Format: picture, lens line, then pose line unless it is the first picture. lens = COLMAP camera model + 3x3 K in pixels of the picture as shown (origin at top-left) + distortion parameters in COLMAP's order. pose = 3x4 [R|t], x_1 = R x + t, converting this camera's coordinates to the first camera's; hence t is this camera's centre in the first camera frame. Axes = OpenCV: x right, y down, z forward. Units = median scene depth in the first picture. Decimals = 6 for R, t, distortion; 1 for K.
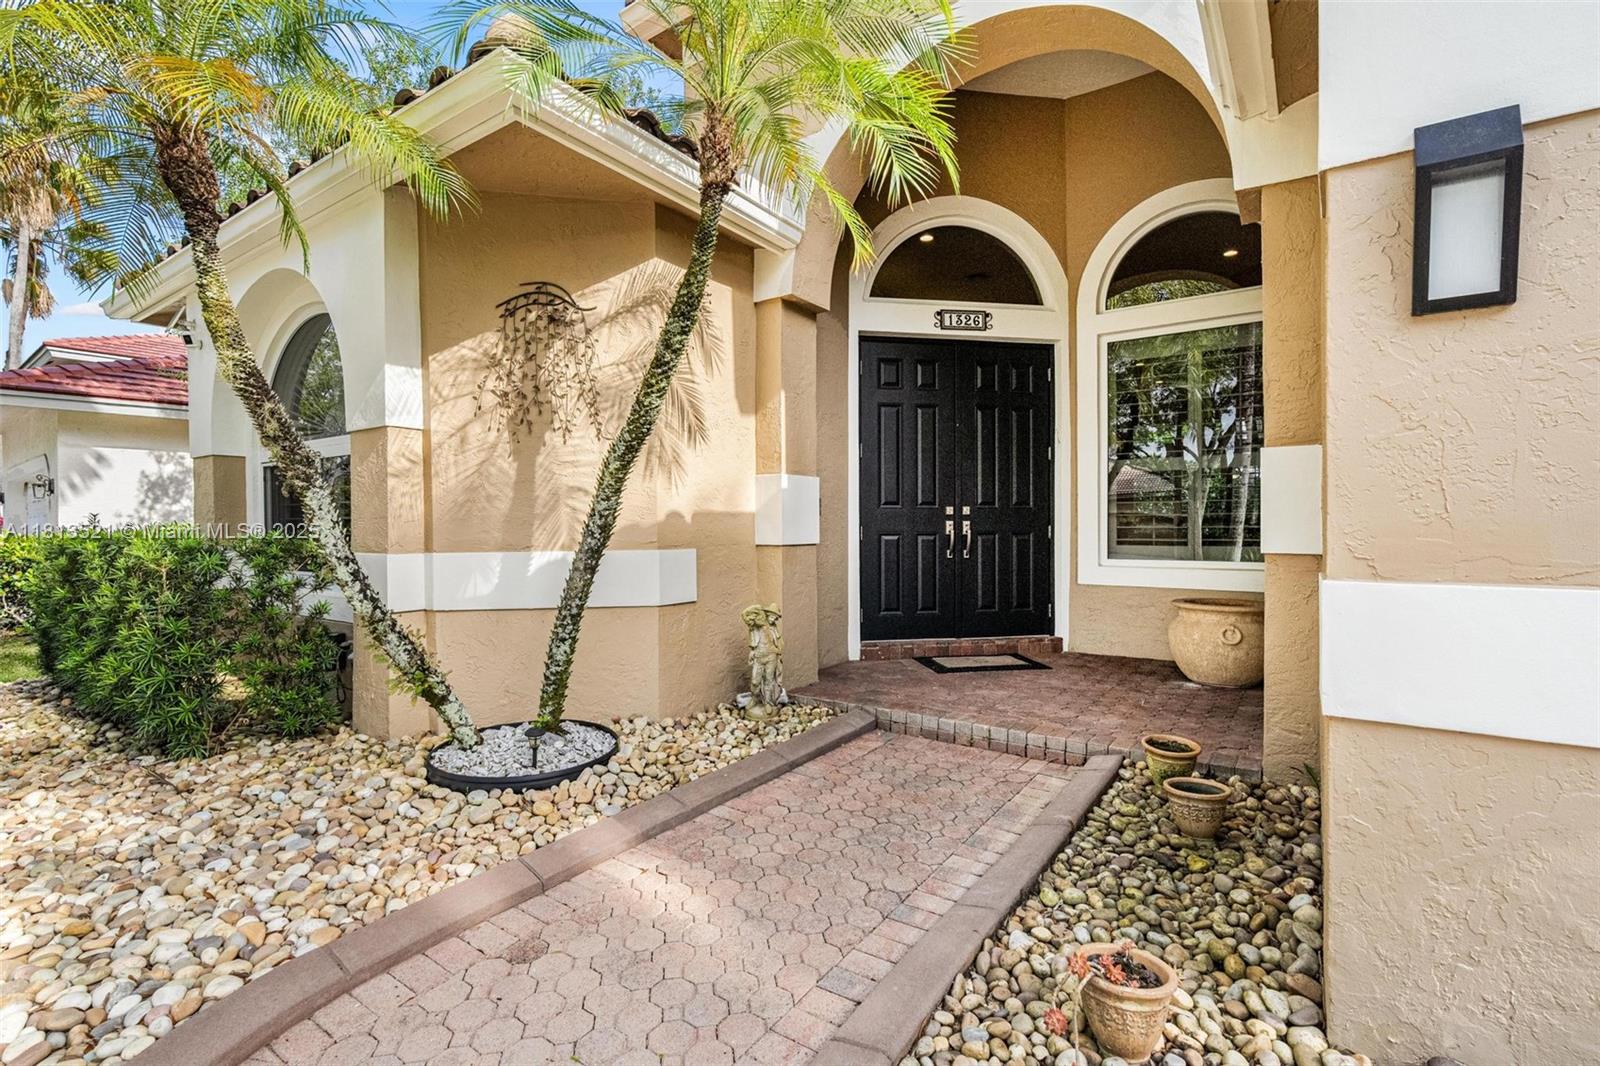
lens RADIAL K [[732.4, 0, 790.0], [0, 732.4, 531.8], [0, 0, 1]] dist [-0.008234, -0.000241]
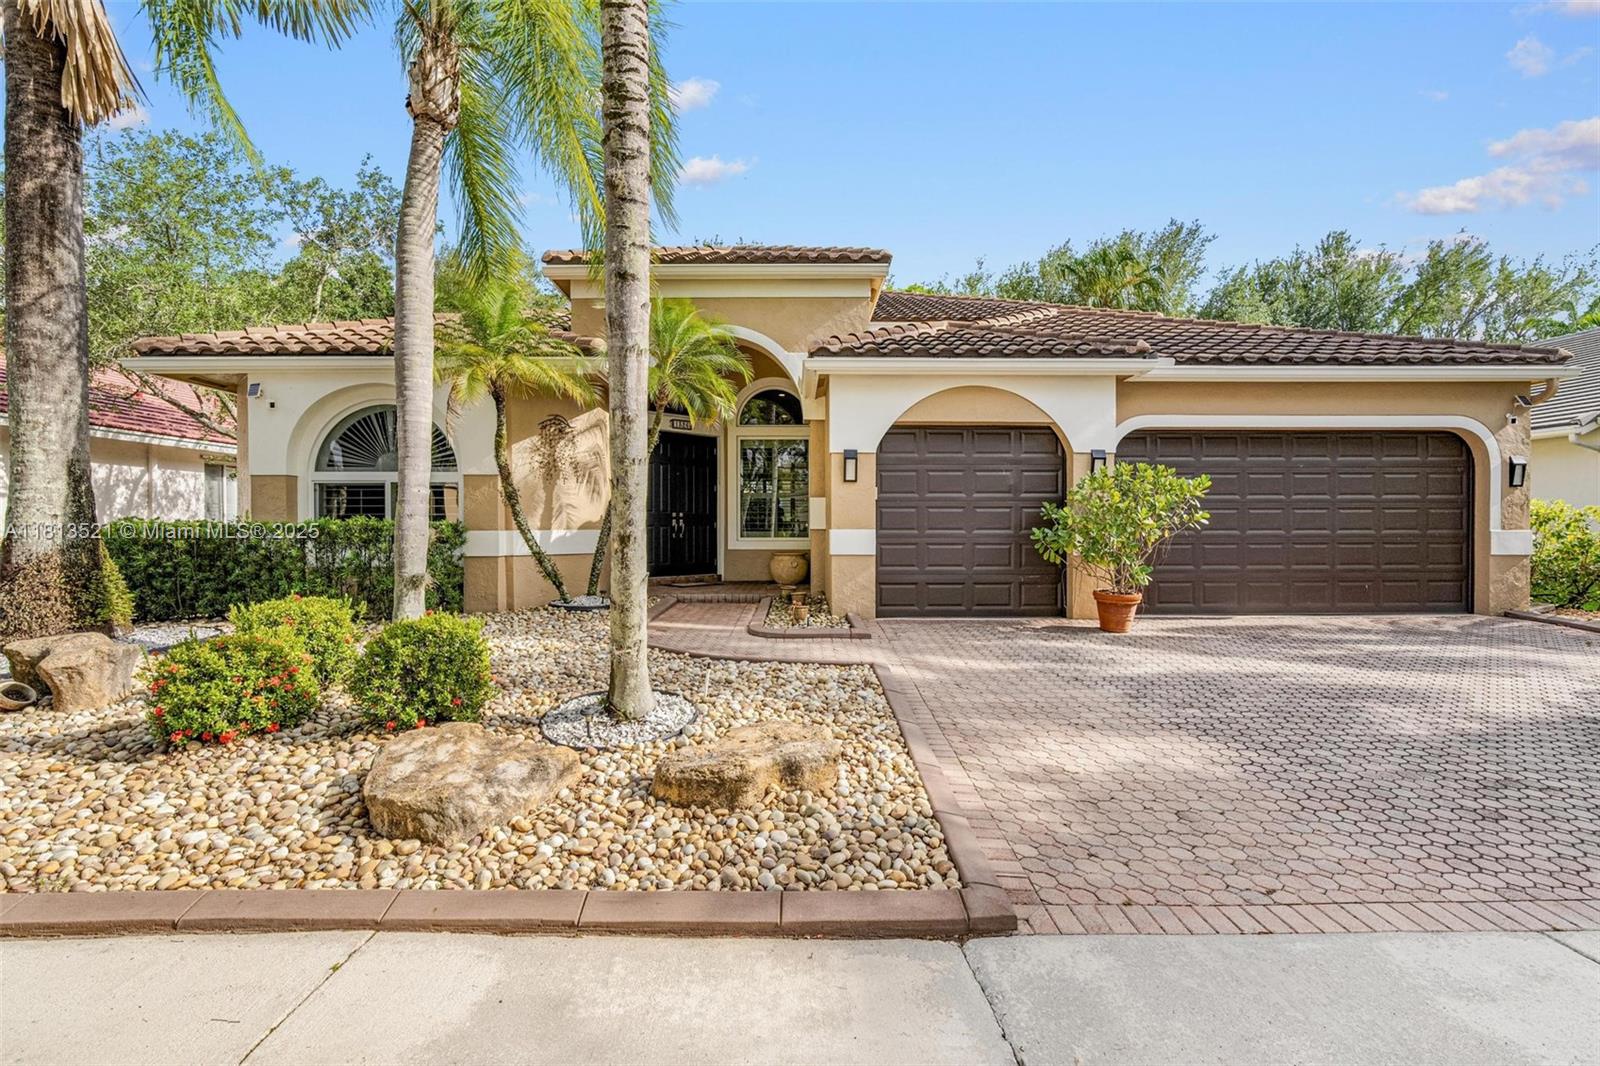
lens RADIAL K [[732.4, 0, 789.9], [0, 732.4, 529.6], [0, 0, 1]] dist [-0.008234, -0.000241]
pose [[0.811805, -0.000489, 0.583929, -1.079027], [0.002755, 0.999992, -0.002994, 0.030008], [-0.583923, 0.004039, 0.811799, -1.299201]]
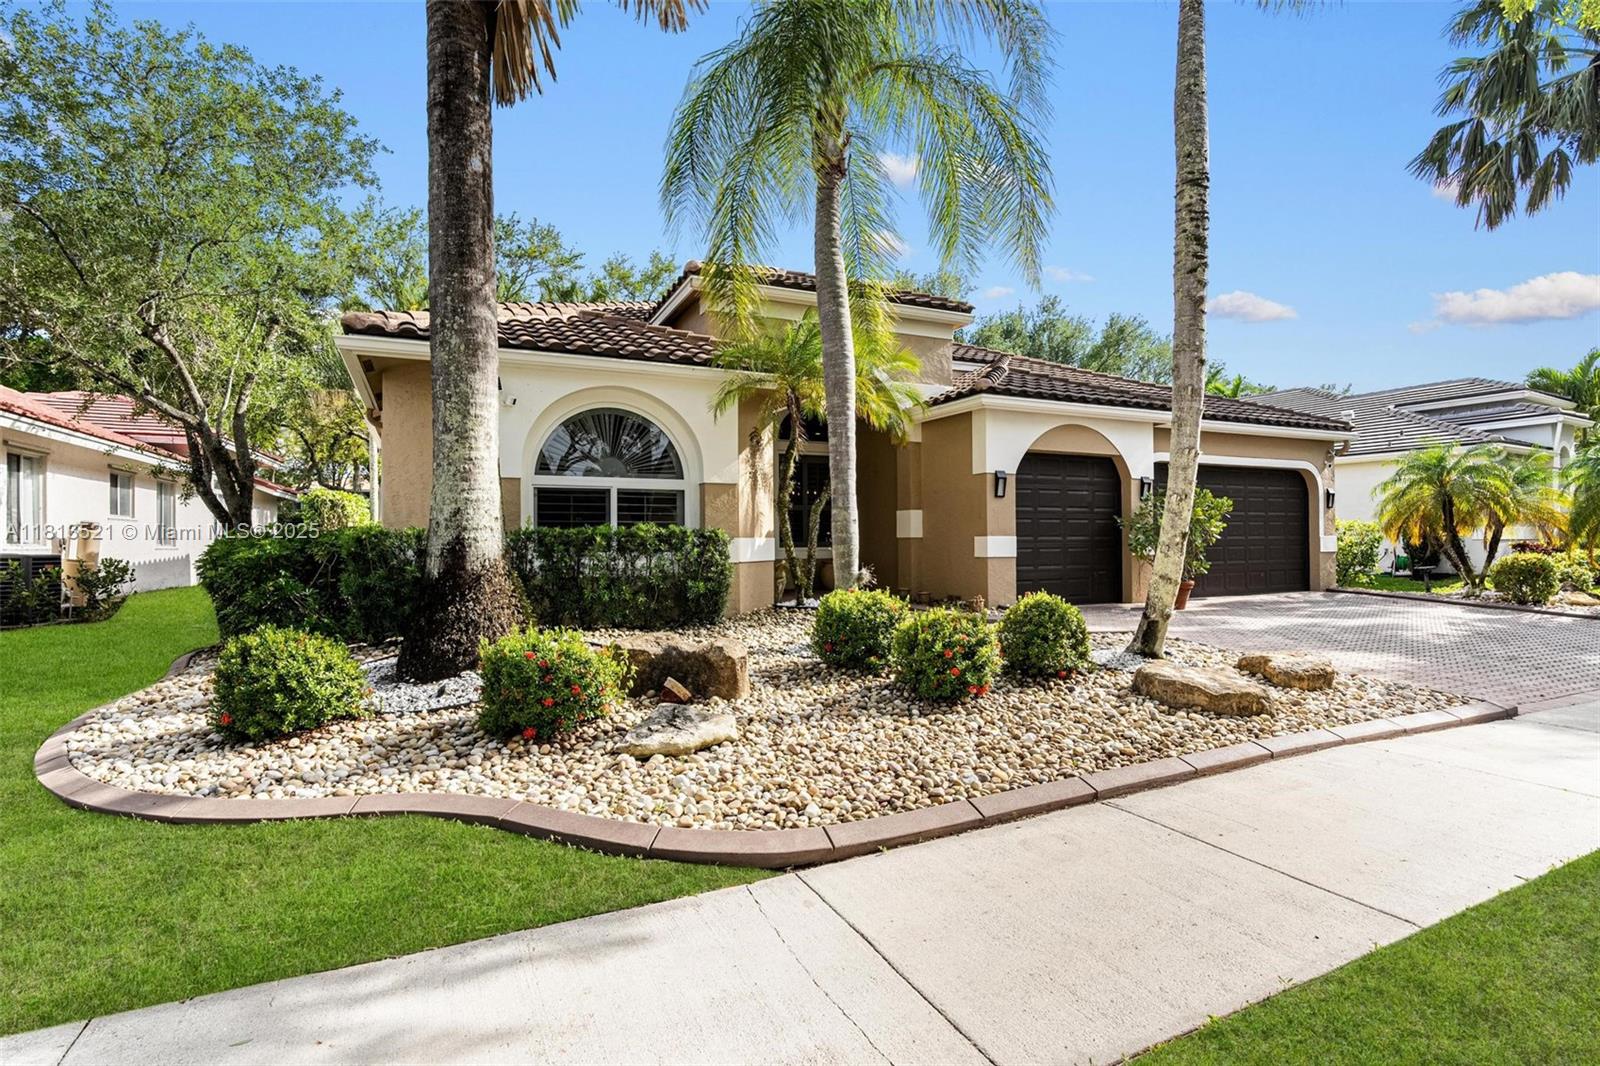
lens RADIAL K [[813.5, 0, 794.7], [0, 813.5, 529.3], [0, 0, 1]] dist [-0.020146, -0.000171]
pose [[0.483960, 0.014240, 0.874974, -2.602694], [0.011979, 0.999666, -0.022895, 0.057630], [-0.875008, 0.021562, 0.483628, -0.395732]]
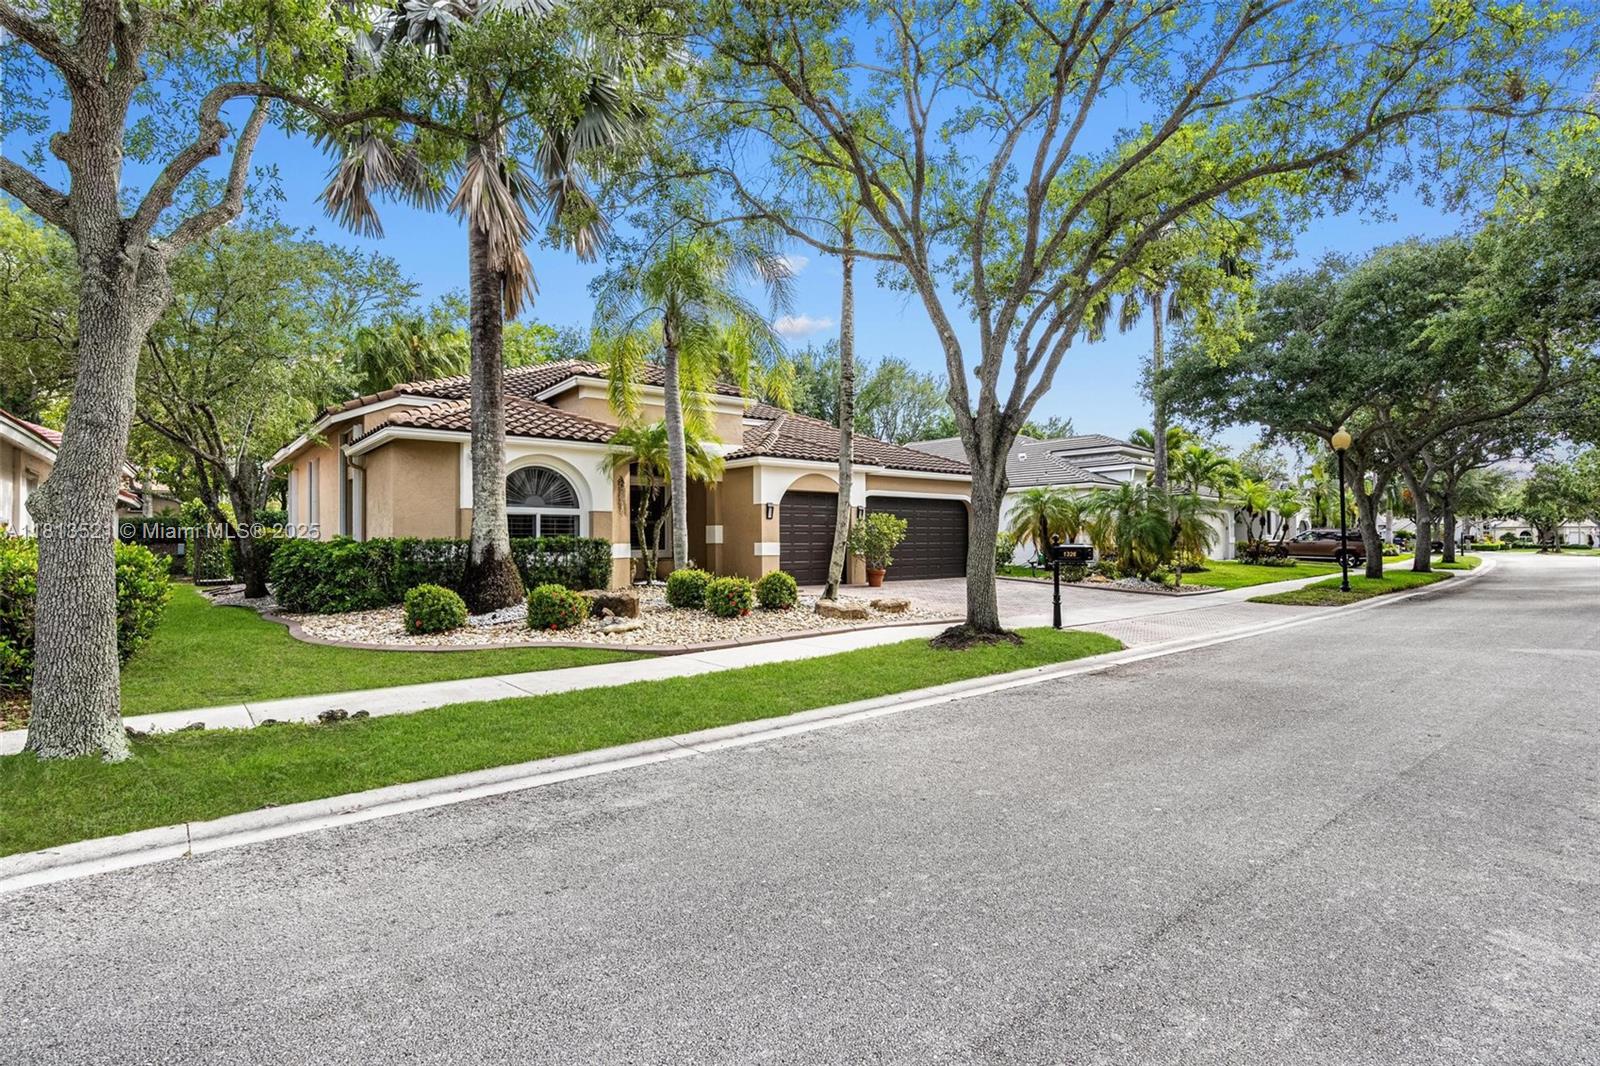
lens RADIAL K [[813.5, 0, 803.0], [0, 813.5, 533.7], [0, 0, 1]] dist [-0.020146, -0.000171]
pose [[0.254920, 0.015637, 0.966836, -4.293606], [0.014414, 0.999697, -0.019969, 0.070746], [-0.966855, 0.019027, 0.254618, -1.047978]]
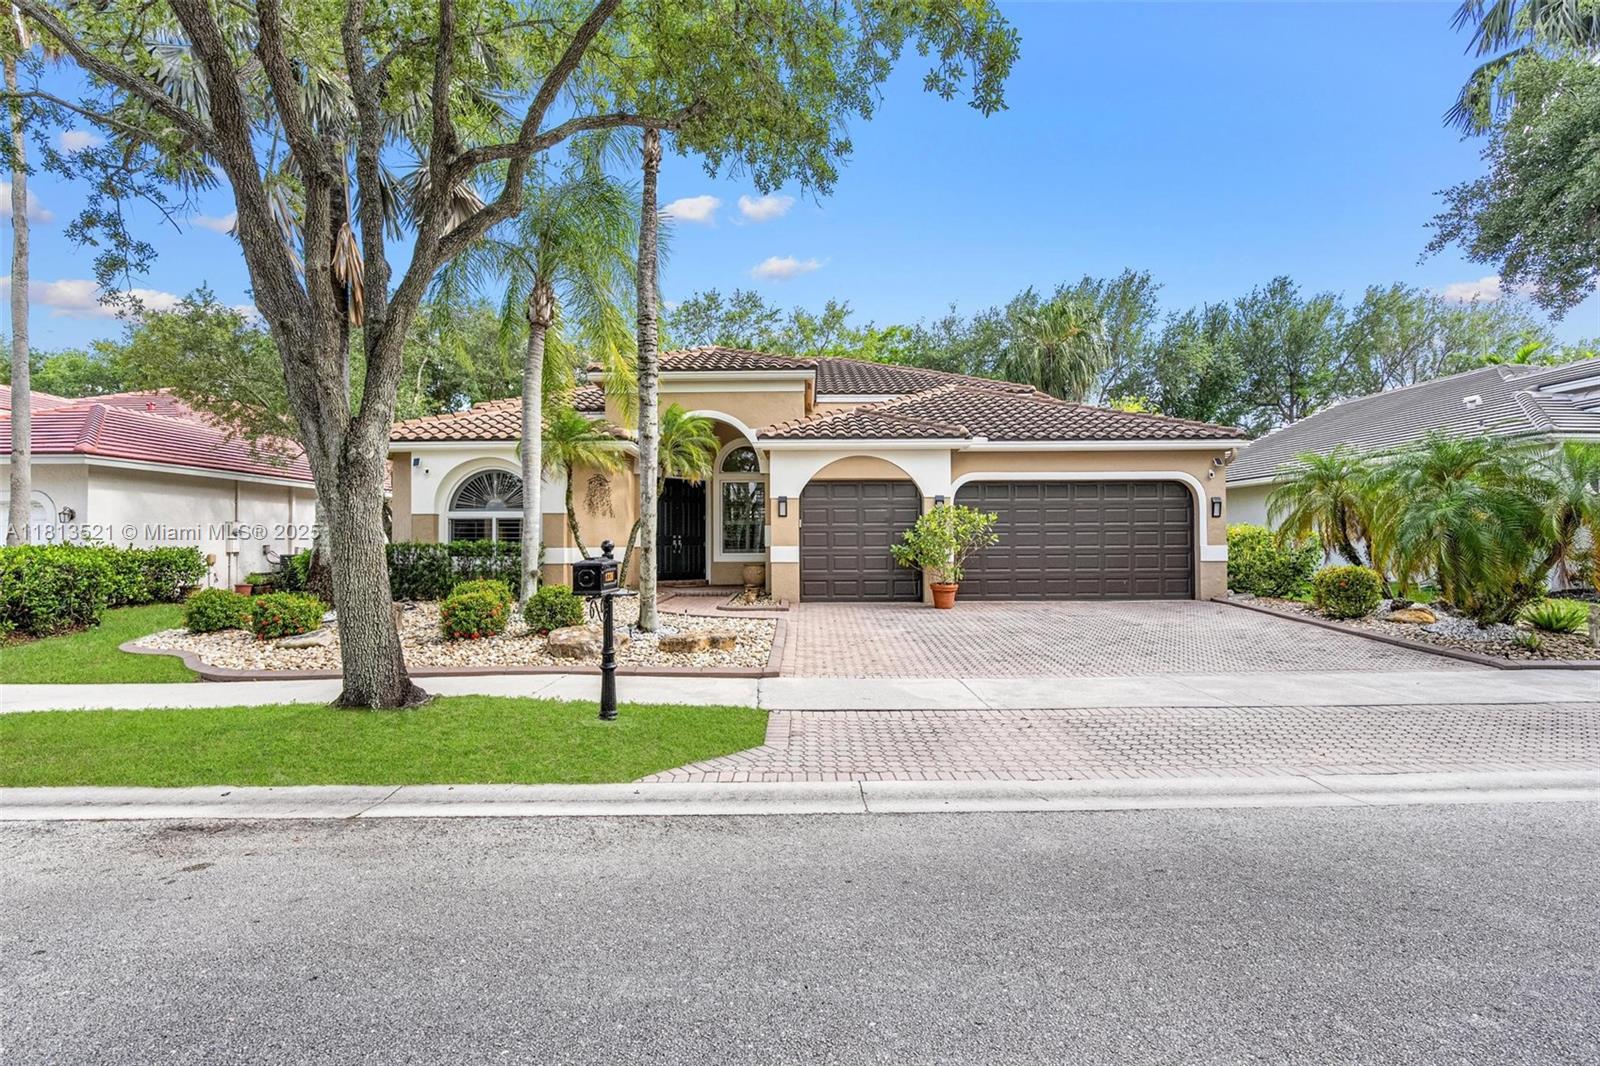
lens RADIAL K [[783.5, 0, 787.6], [0, 783.5, 532.3], [0, 0, 1]] dist [-0.014241, 0.000224]
pose [[0.825327, 0.010297, 0.564560, -1.744914], [0.005707, 0.999631, -0.026576, 0.056418], [-0.564626, 0.025156, 0.824964, -2.724620]]
